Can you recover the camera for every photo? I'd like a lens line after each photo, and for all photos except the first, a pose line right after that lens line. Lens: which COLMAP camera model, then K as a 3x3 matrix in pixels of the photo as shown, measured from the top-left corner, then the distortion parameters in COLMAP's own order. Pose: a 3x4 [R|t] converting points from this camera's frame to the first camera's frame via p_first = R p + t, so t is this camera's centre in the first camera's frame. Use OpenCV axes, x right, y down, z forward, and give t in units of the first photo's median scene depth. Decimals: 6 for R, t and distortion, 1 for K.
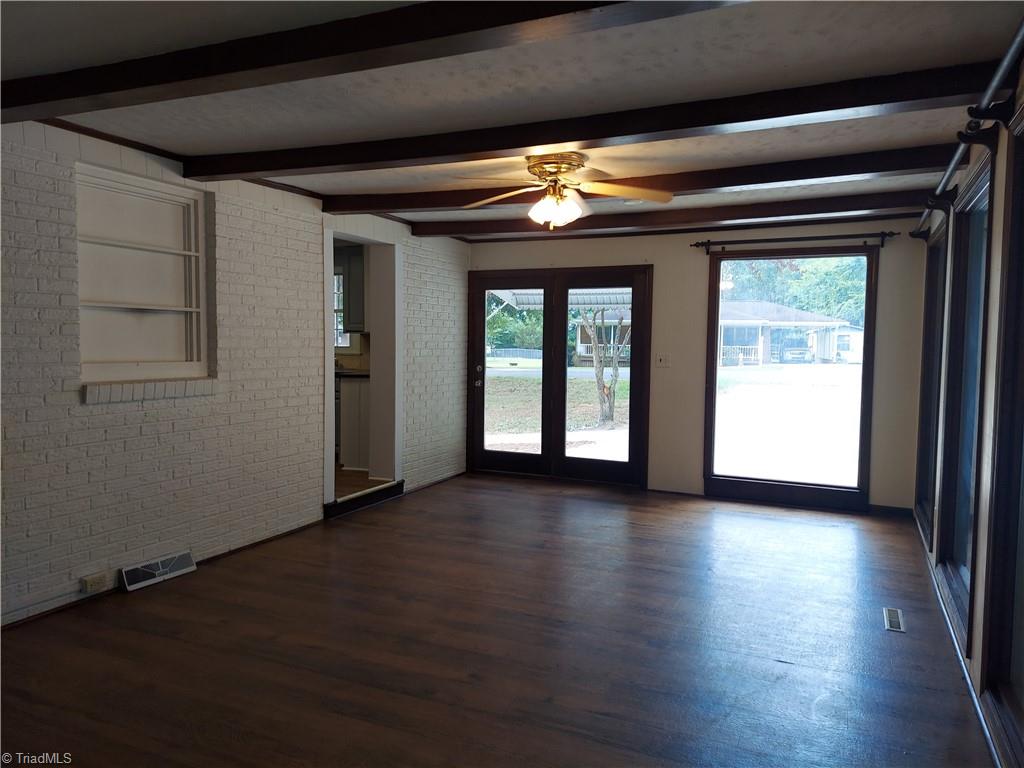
lens RADIAL K [[750.0, 0, 511.2], [0, 750.0, 382.8], [0, 0, 1]] dist [0.056737, -0.004018]
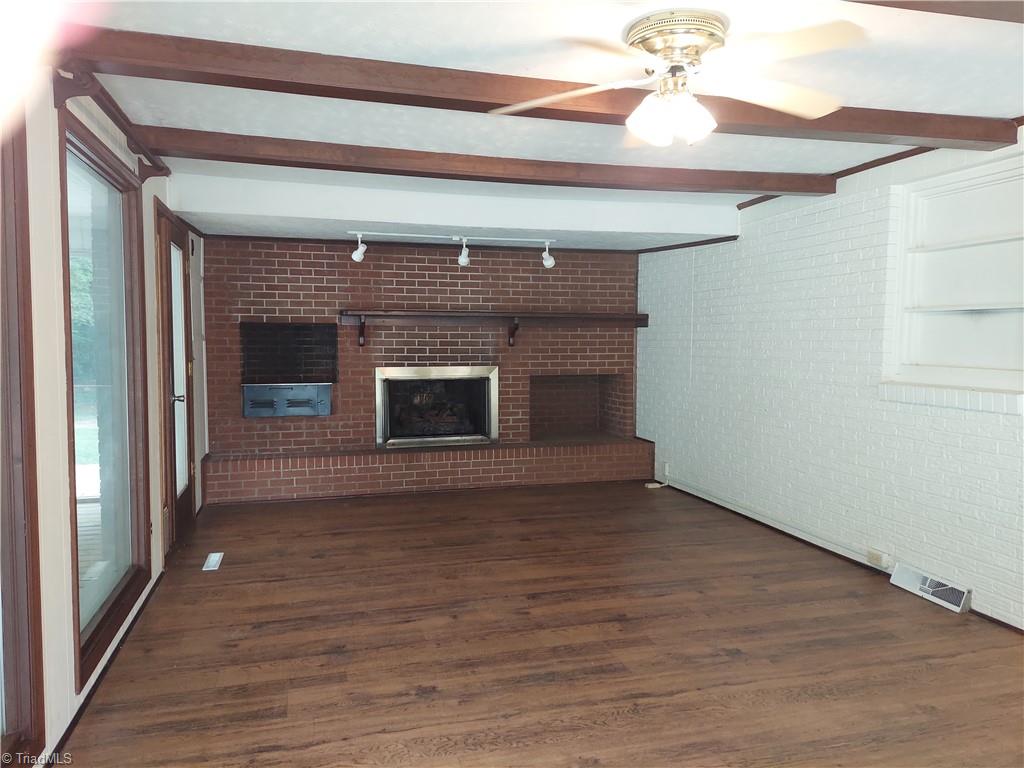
lens RADIAL K [[750.0, 0, 510.7], [0, 750.0, 383.5], [0, 0, 1]] dist [0.056737, -0.004018]
pose [[-0.764109, 0.025375, -0.644588, 0.539441], [-0.053900, 0.993220, 0.102994, -0.074338], [0.642832, 0.113442, -0.757561, 1.356345]]
